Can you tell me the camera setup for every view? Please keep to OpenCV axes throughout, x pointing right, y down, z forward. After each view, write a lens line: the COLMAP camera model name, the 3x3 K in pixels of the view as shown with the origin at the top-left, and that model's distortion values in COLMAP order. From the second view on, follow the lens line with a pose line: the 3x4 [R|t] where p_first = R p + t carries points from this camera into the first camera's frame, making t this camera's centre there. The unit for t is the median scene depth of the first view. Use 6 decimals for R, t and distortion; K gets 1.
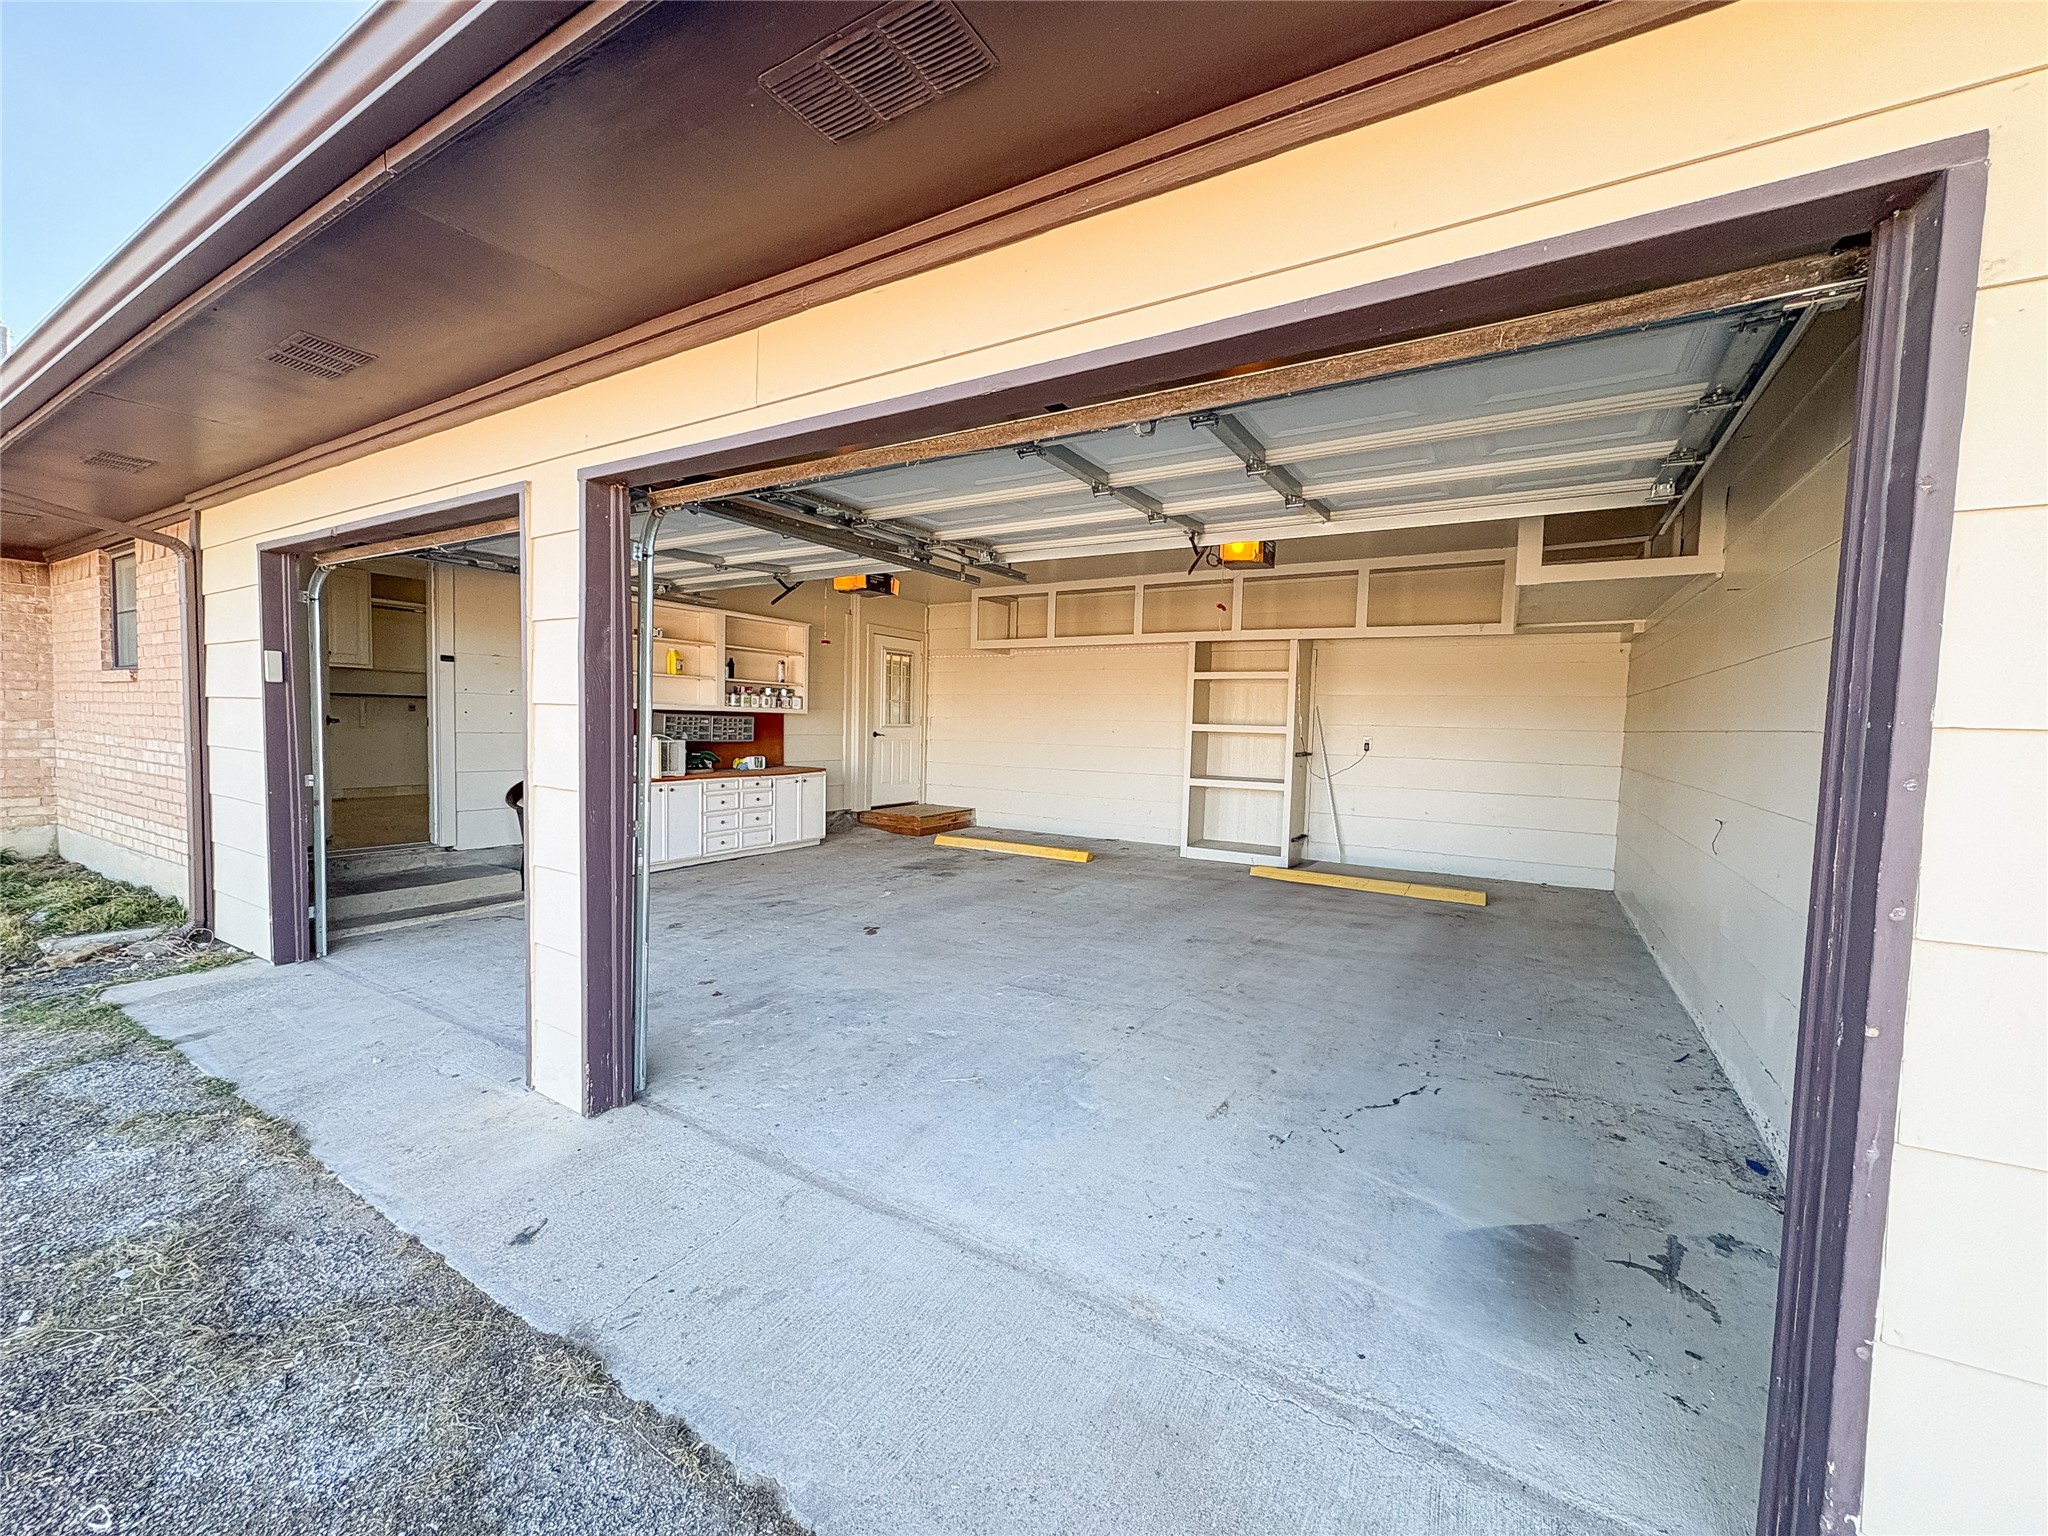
lens RADIAL K [[811.4, 0, 1024.1], [0, 811.4, 770.8], [0, 0, 1]] dist [-0.000951, 0.000254]
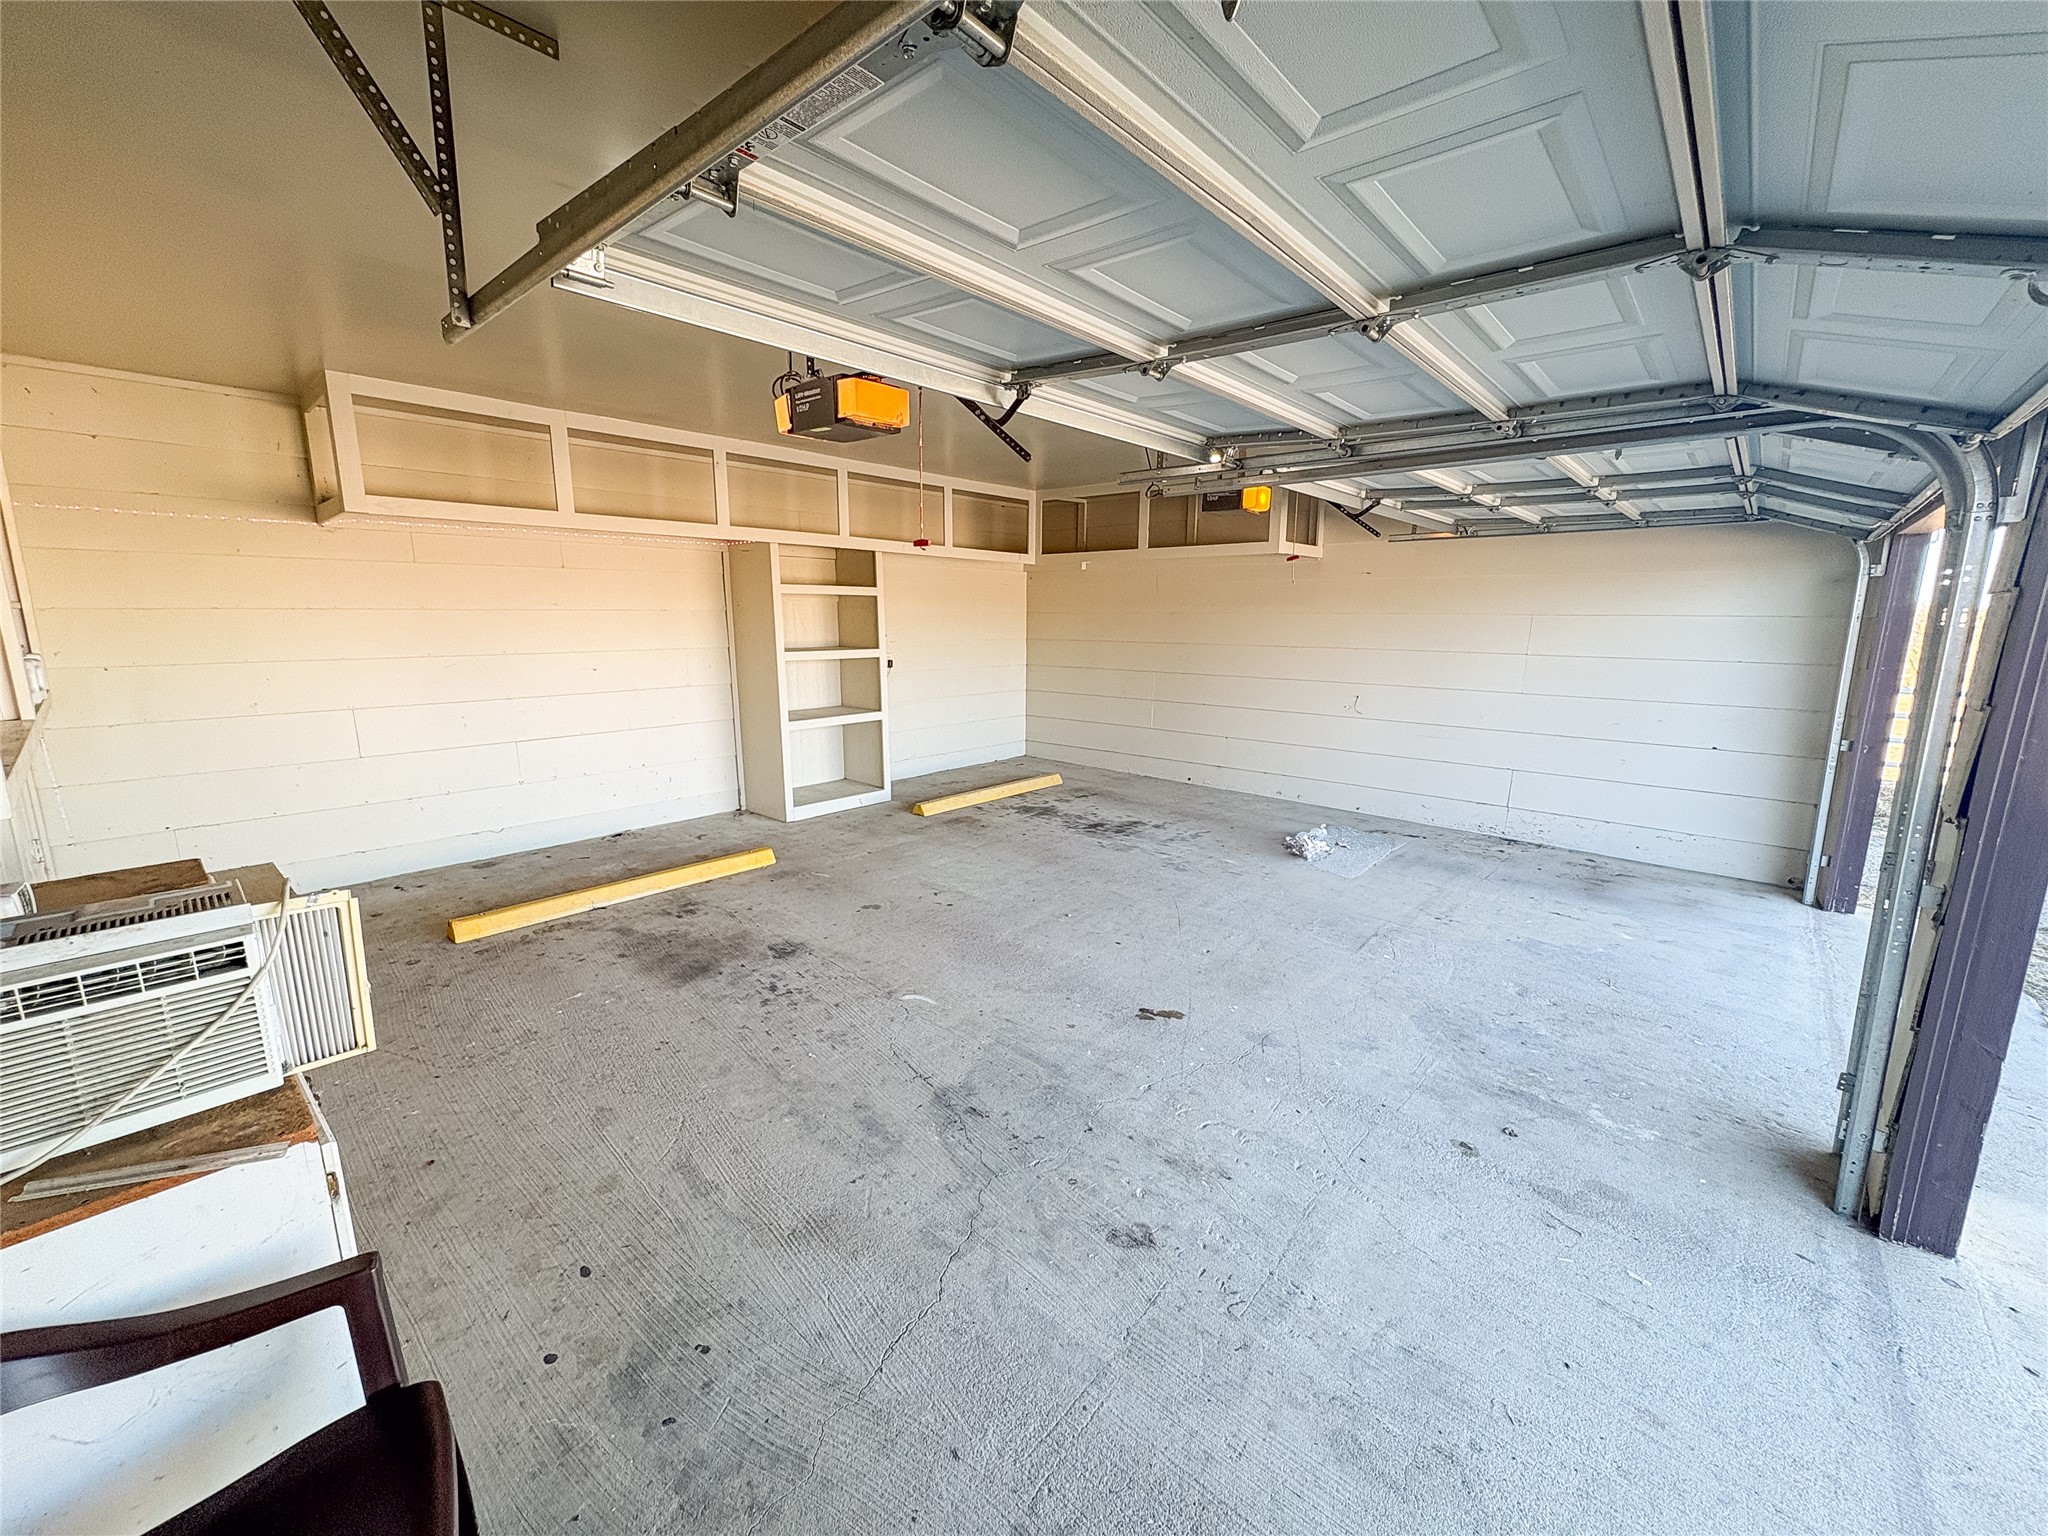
lens RADIAL K [[811.4, 0, 1024.1], [0, 811.4, 770.8], [0, 0, 1]] dist [-0.000951, 0.000254]
pose [[0.178147, -0.205424, 0.962323, -0.987105], [0.058344, 0.978451, 0.198066, -0.164743], [-0.982273, 0.020861, 0.186294, 1.208473]]
